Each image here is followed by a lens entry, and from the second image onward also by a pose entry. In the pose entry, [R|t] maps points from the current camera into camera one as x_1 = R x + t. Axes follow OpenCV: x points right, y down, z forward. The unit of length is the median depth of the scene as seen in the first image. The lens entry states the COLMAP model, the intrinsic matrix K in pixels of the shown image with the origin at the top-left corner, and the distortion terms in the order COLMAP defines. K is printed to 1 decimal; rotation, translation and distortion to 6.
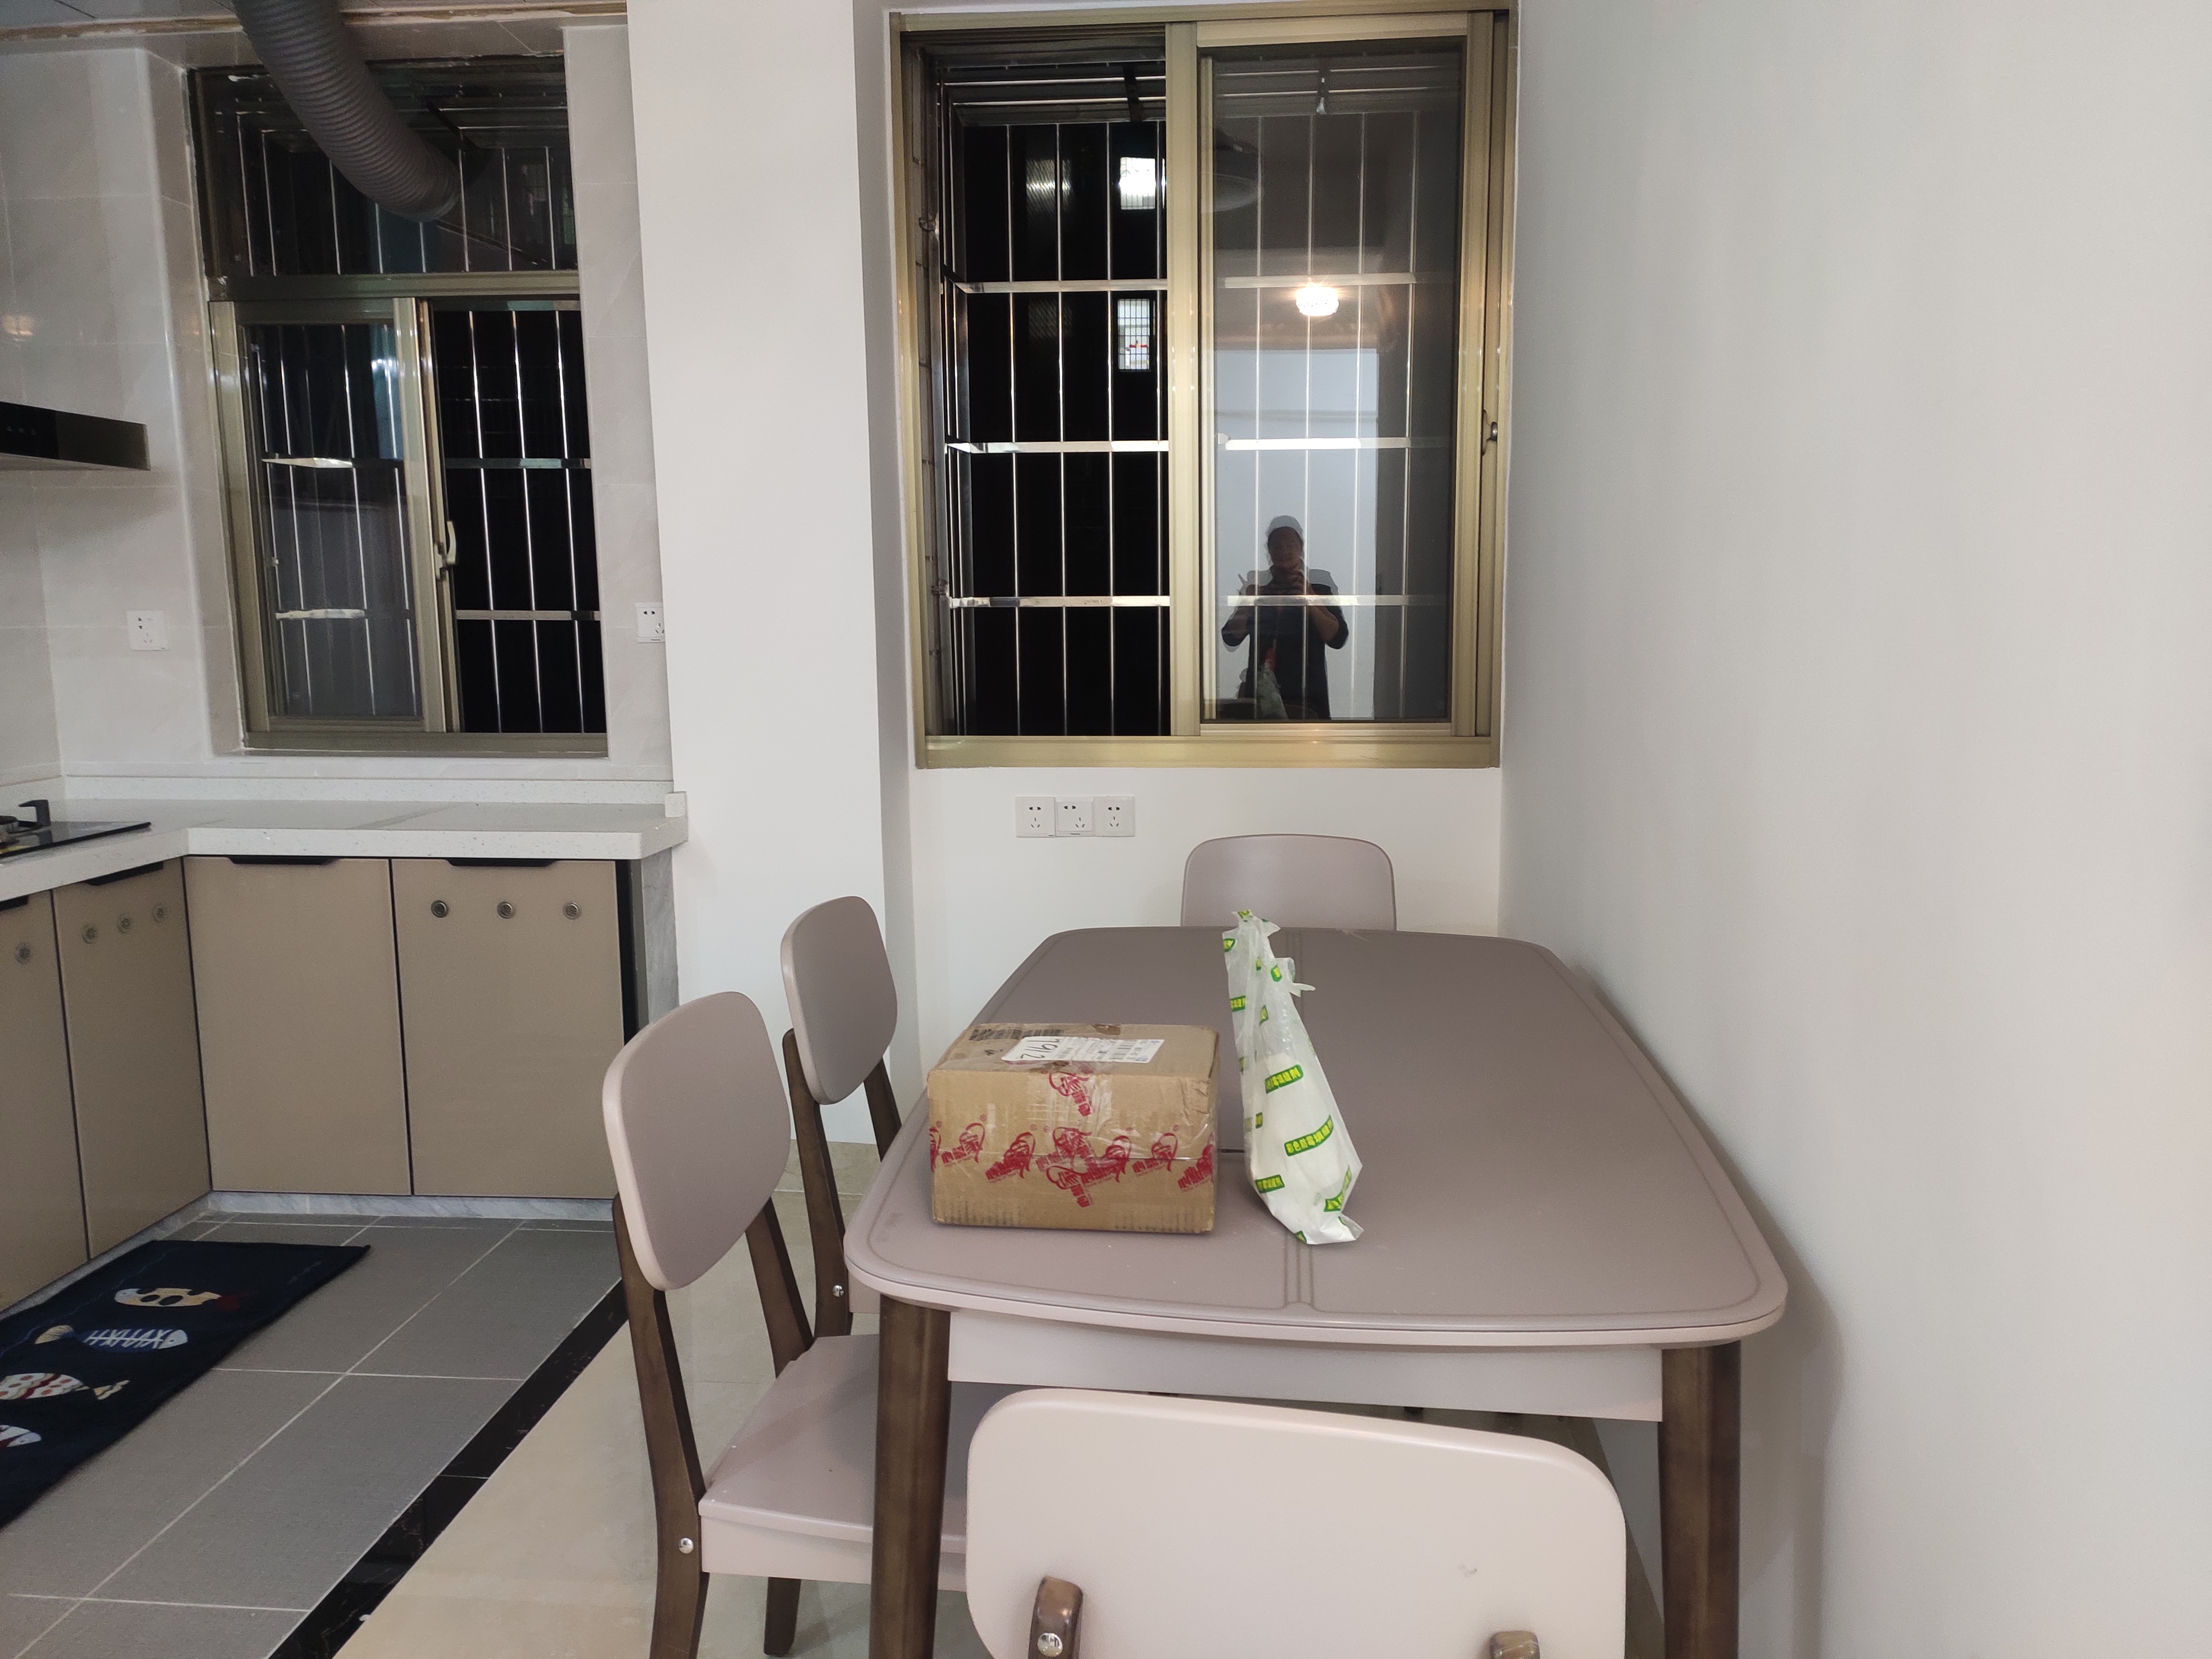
lens RADIAL K [[1629.5, 0, 1119.5], [0, 1629.5, 813.6], [0, 0, 1]] dist [0.048274, 0.002739]
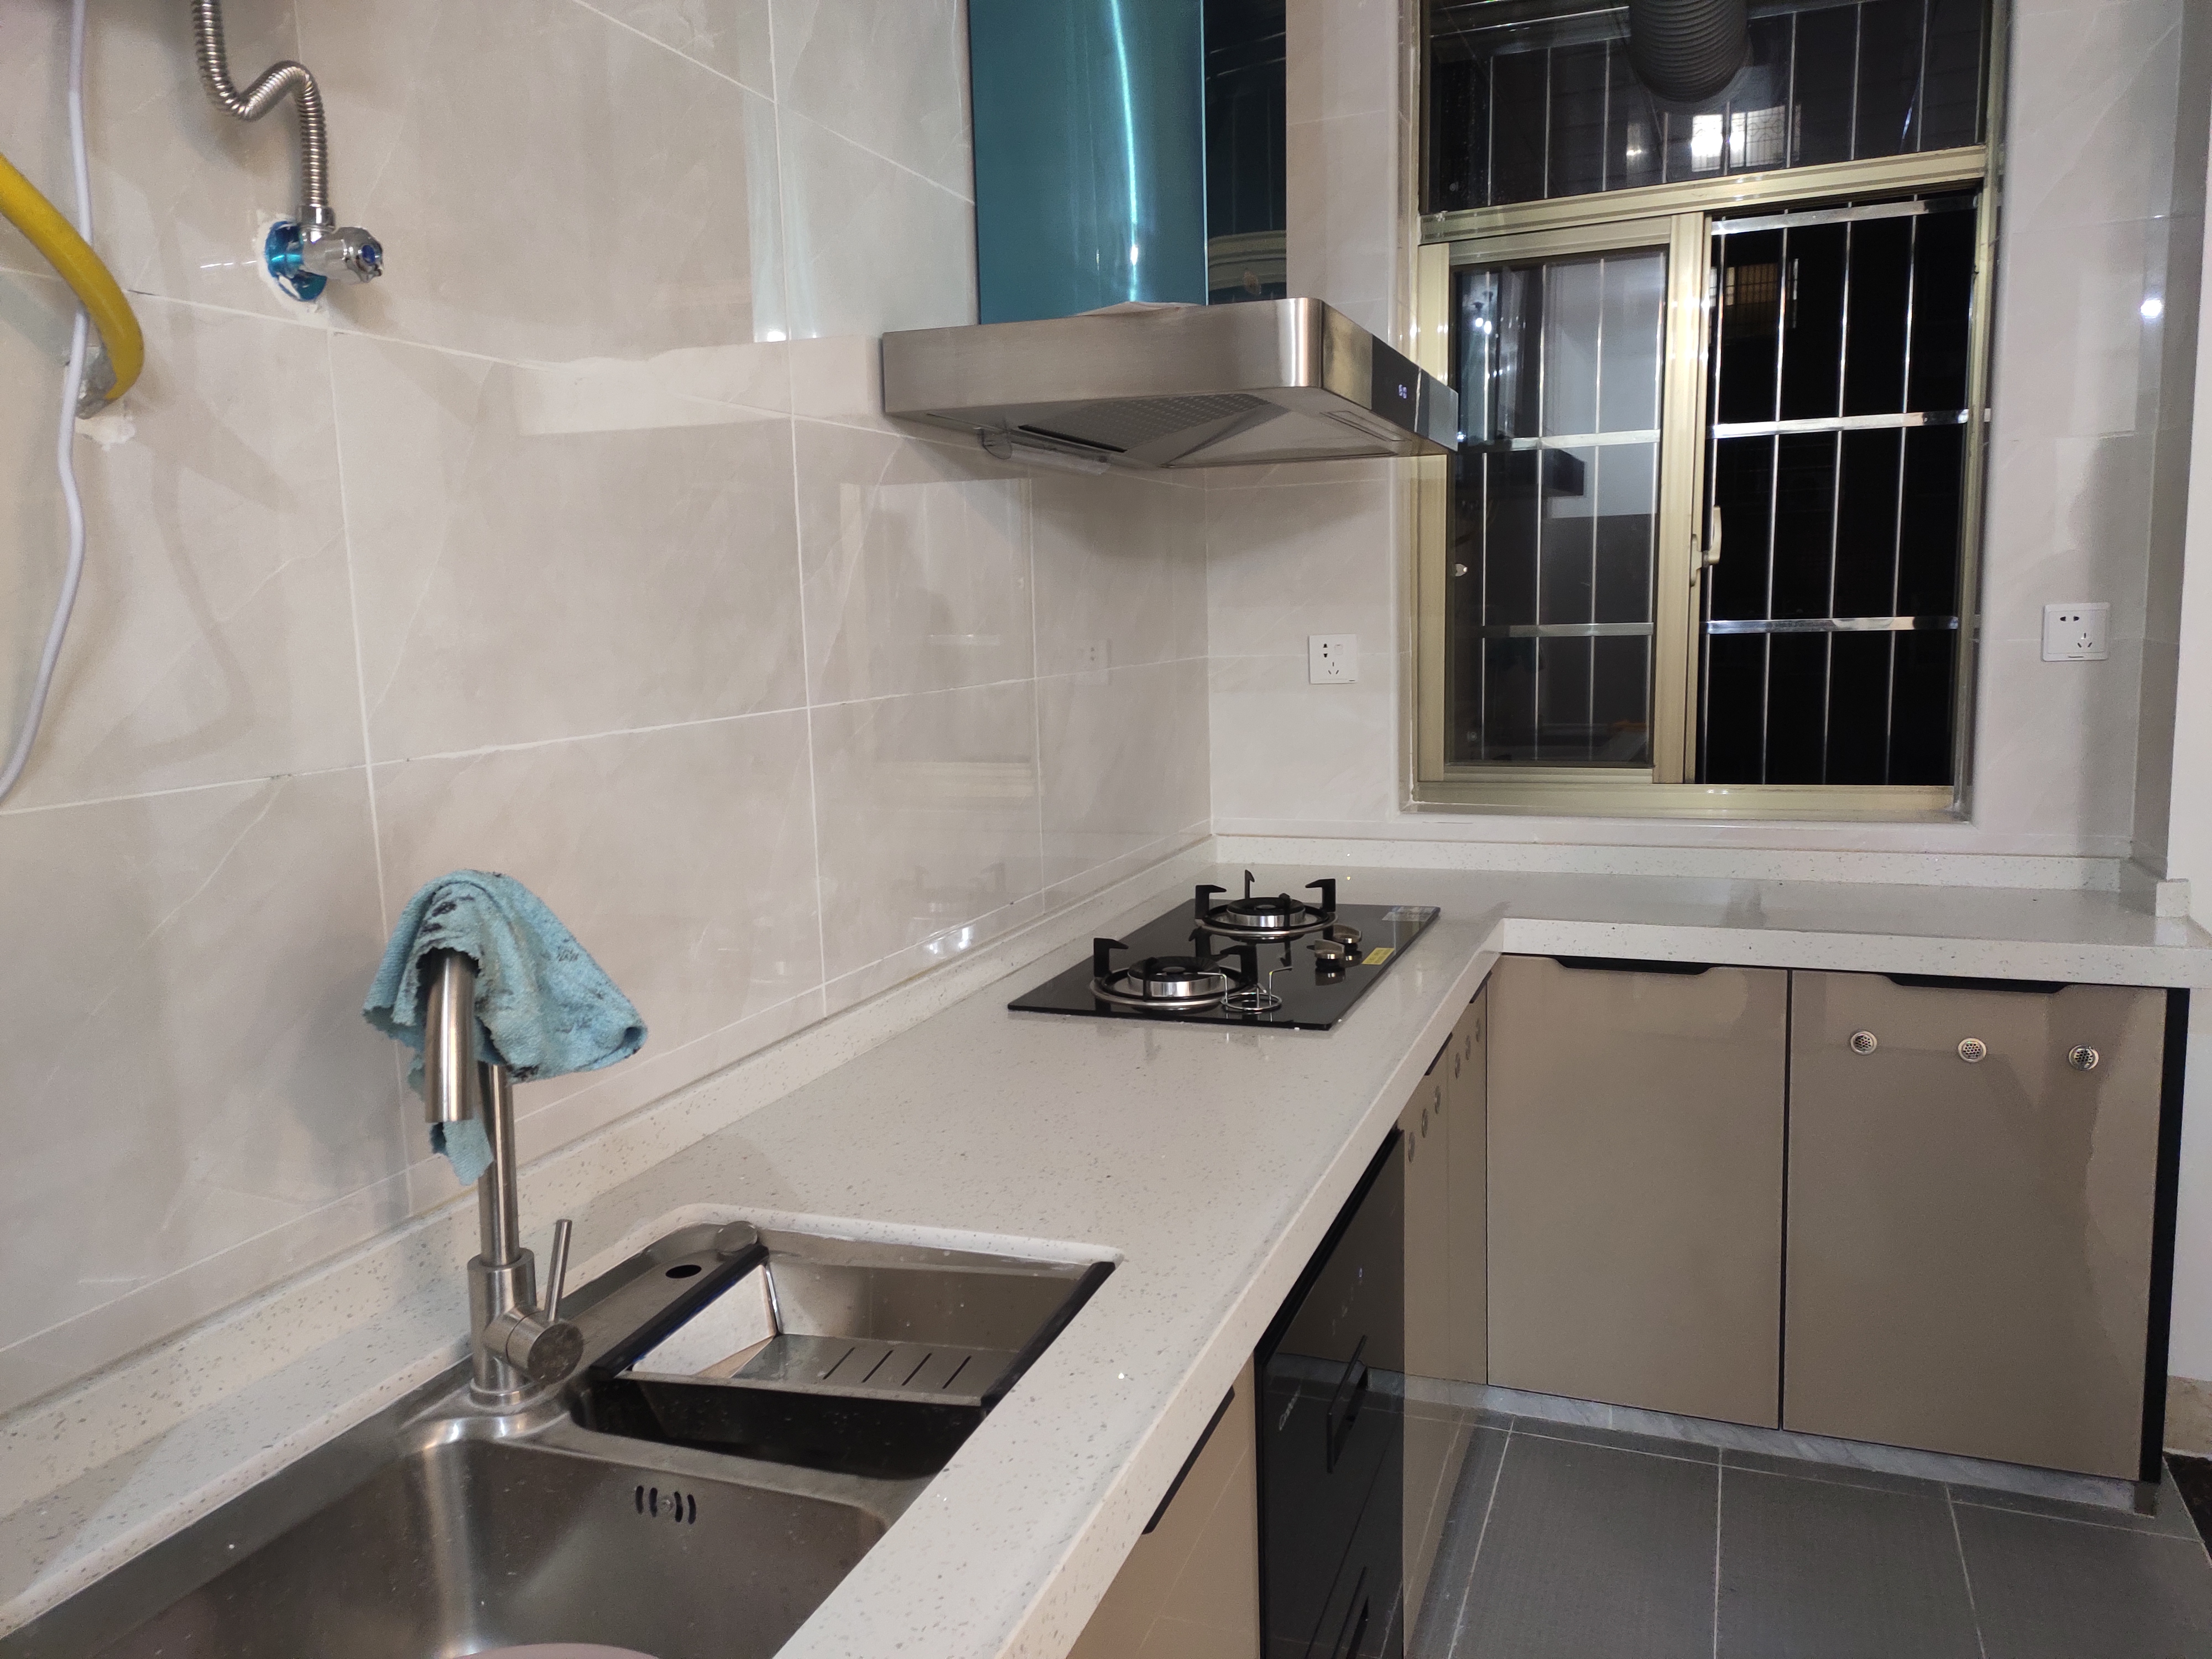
lens RADIAL K [[1629.5, 0, 1103.2], [0, 1629.5, 827.5], [0, 0, 1]] dist [0.048274, 0.002739]
pose [[0.969619, 0.015875, -0.244105, -0.516566], [-0.015358, 0.999874, 0.004022, -0.030893], [0.244138, -0.000151, 0.969741, 0.206883]]
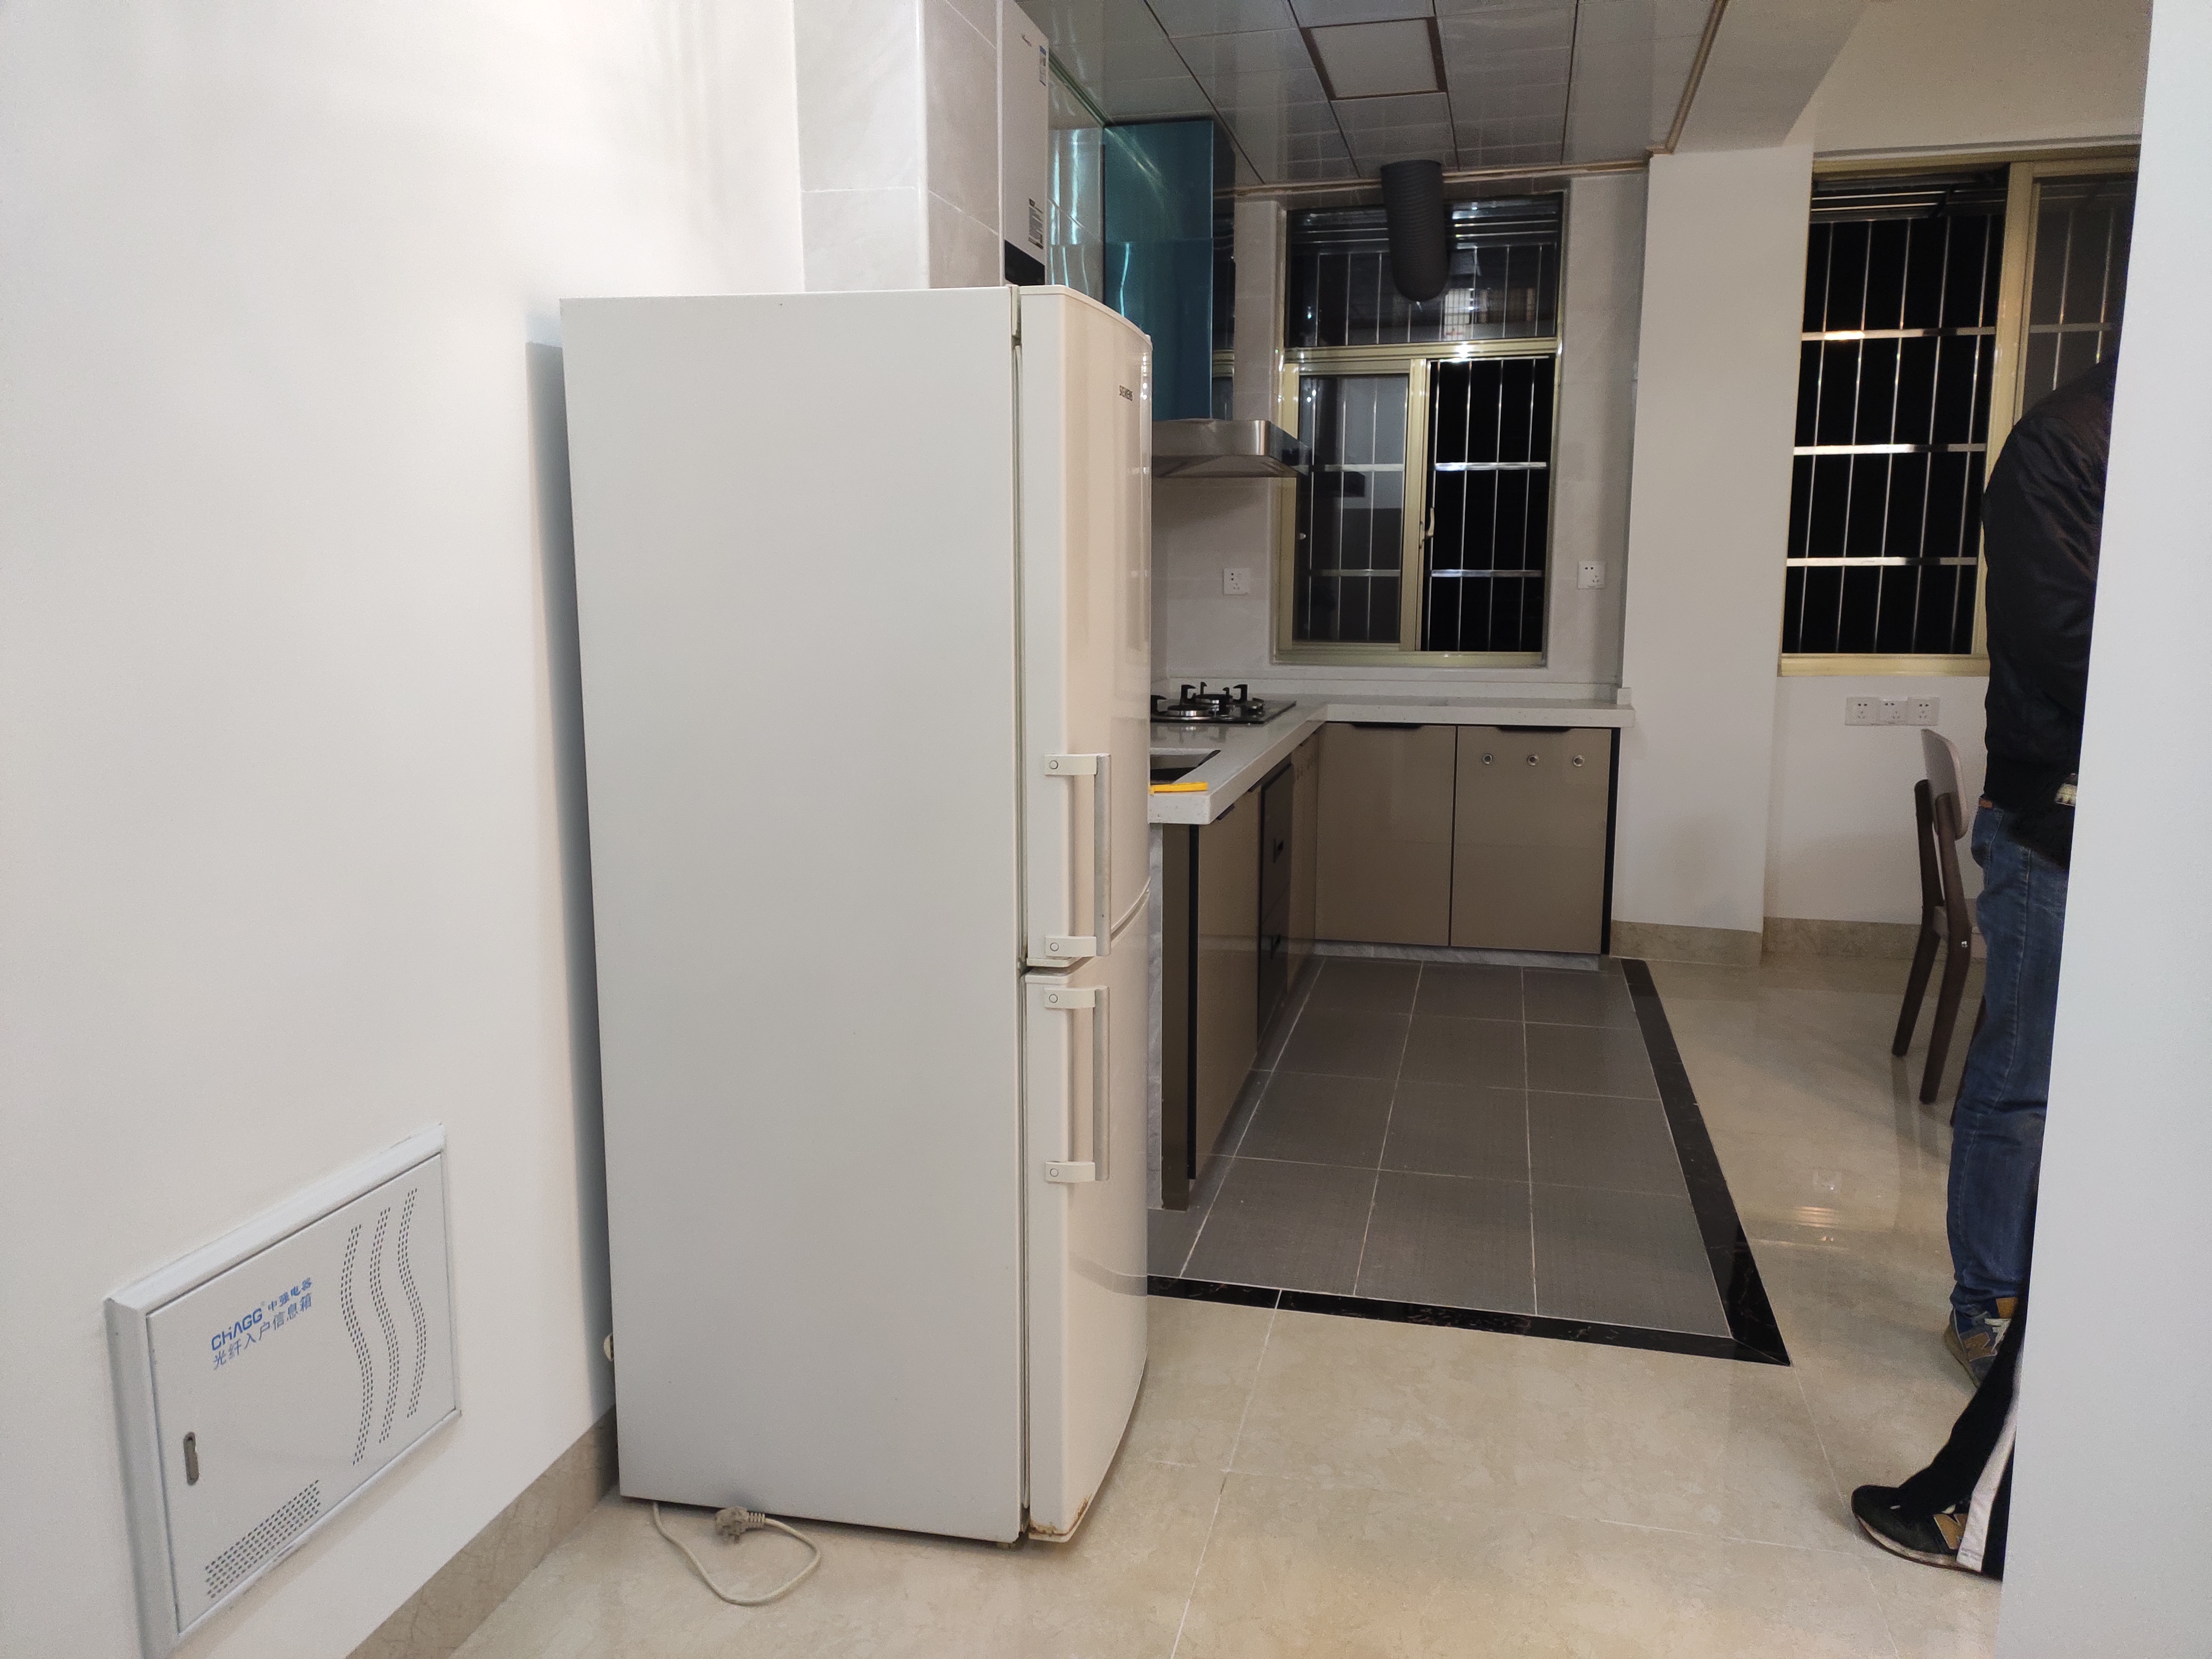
lens RADIAL K [[1629.5, 0, 1104.8], [0, 1629.5, 834.3], [0, 0, 1]] dist [0.048274, 0.002739]
pose [[0.993403, 0.026114, -0.111663, -0.551433], [-0.024244, 0.999543, 0.018069, 0.101385], [0.112084, -0.015243, 0.993582, -0.525850]]
